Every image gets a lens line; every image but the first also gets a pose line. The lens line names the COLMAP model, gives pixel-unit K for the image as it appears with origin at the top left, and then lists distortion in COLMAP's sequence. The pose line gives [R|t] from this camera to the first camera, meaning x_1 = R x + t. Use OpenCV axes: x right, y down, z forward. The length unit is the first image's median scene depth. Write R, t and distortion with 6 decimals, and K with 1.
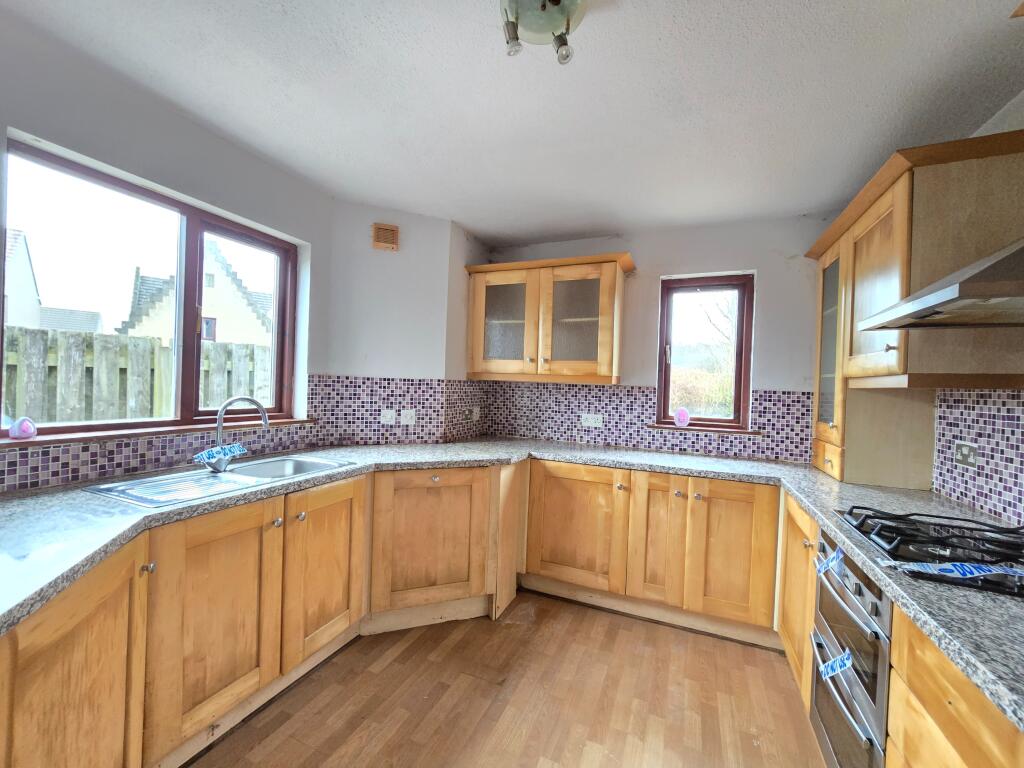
lens RADIAL K [[420.9, 0, 506.7], [0, 420.9, 390.6], [0, 0, 1]] dist [0.000066, -0.000022]
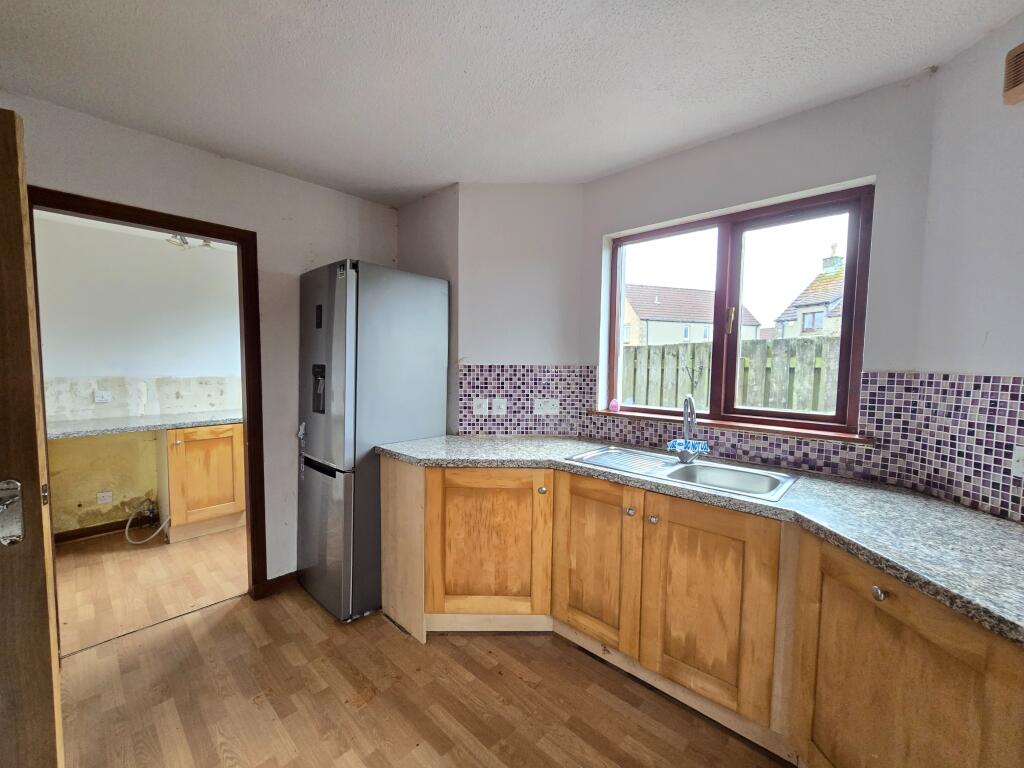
lens RADIAL K [[420.9, 0, 506.7], [0, 420.9, 390.6], [0, 0, 1]] dist [0.000066, -0.000022]
pose [[-0.344280, 0.026081, -0.938505, 0.345208], [-0.036328, 0.998495, 0.041074, -0.014463], [0.938164, 0.048235, -0.342815, 0.659580]]
